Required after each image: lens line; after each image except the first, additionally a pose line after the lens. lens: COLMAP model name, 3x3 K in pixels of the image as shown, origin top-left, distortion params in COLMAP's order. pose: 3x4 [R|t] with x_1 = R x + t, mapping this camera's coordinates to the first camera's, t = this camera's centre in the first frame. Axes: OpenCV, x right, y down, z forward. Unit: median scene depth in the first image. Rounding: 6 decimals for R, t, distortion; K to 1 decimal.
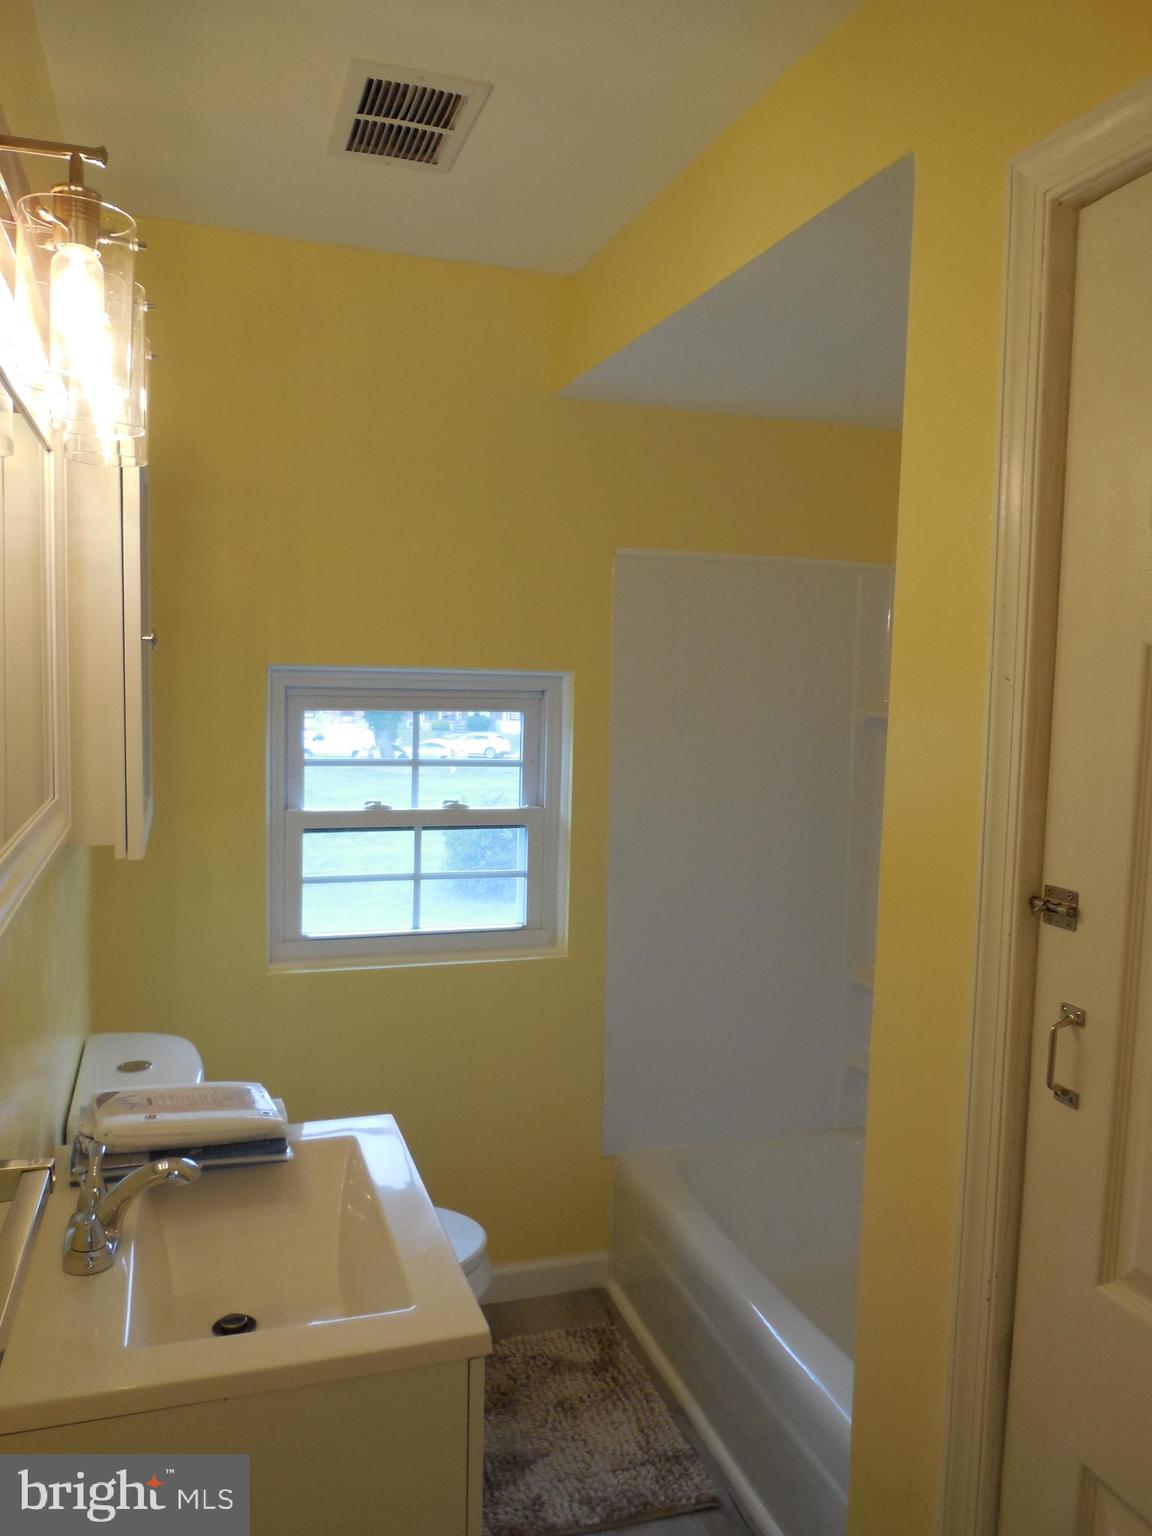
lens RADIAL K [[1171.4, 0, 574.9], [0, 1171.4, 767.7], [0, 0, 1]] dist [-0.031491, 0.007658]
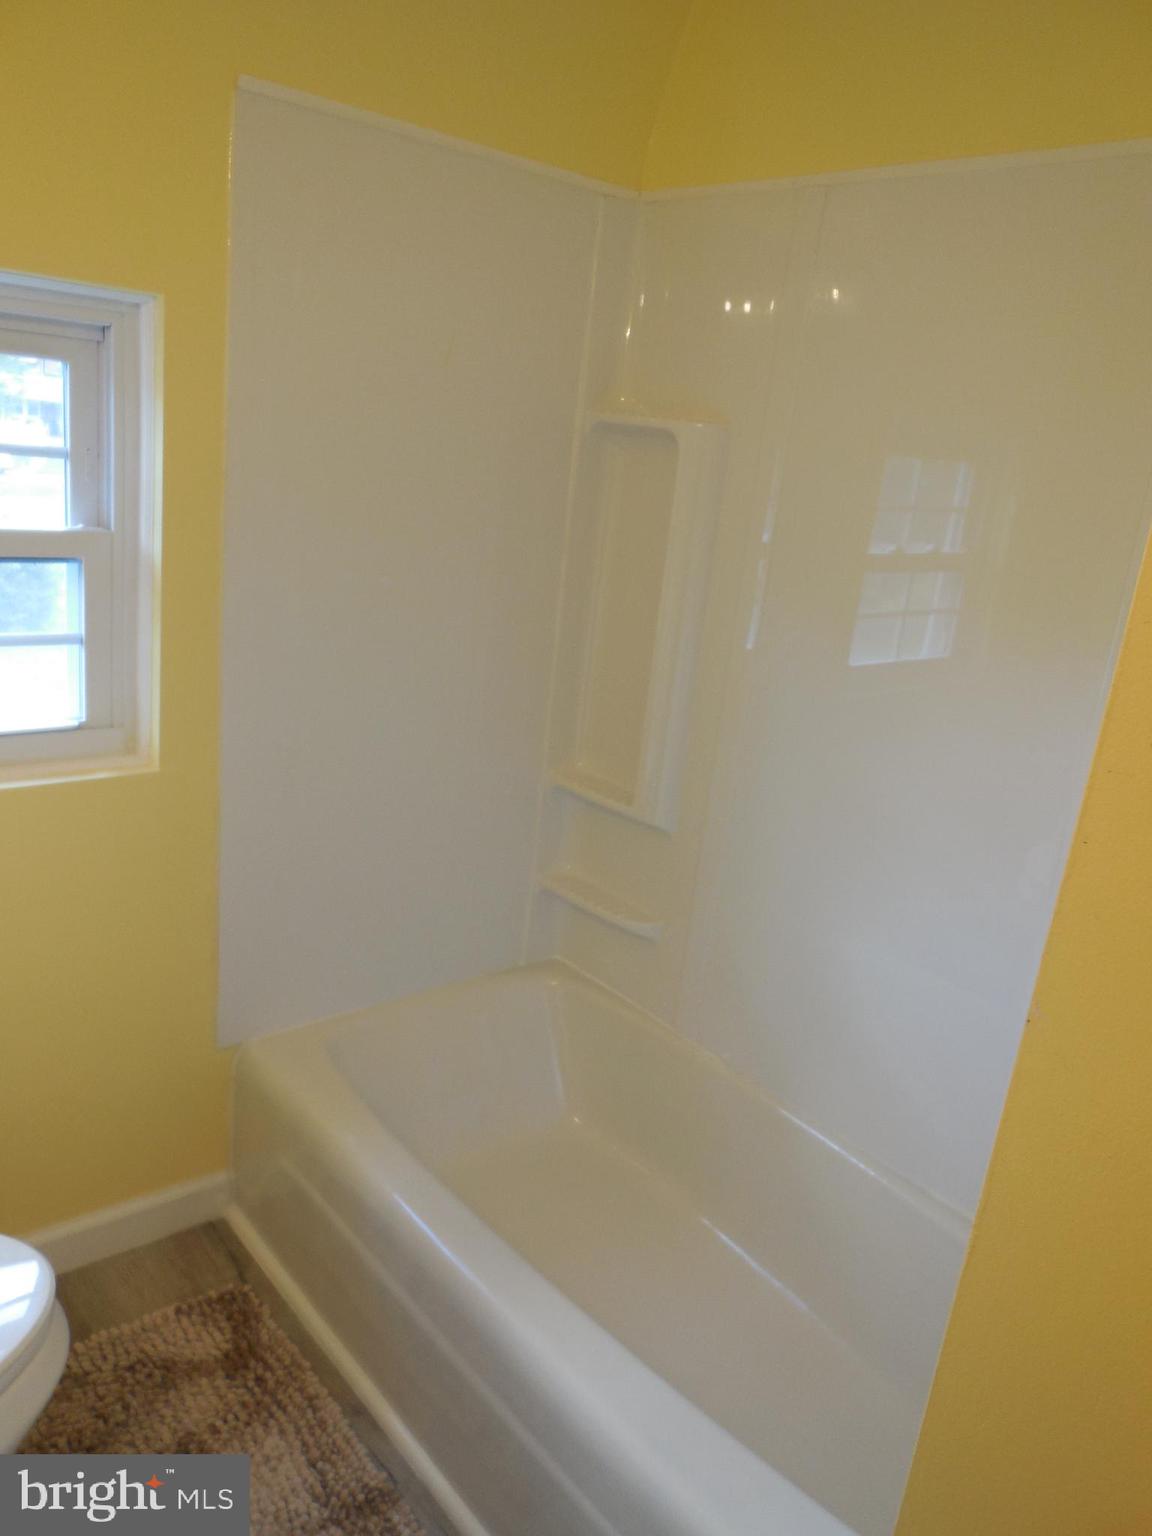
lens RADIAL K [[1171.4, 0, 578.6], [0, 1171.4, 758.8], [0, 0, 1]] dist [-0.031491, 0.007658]
pose [[0.925160, -0.033540, 0.378092, -0.037481], [-0.046714, 0.978456, 0.201103, 0.019418], [-0.376691, -0.203714, 0.903662, 0.375837]]
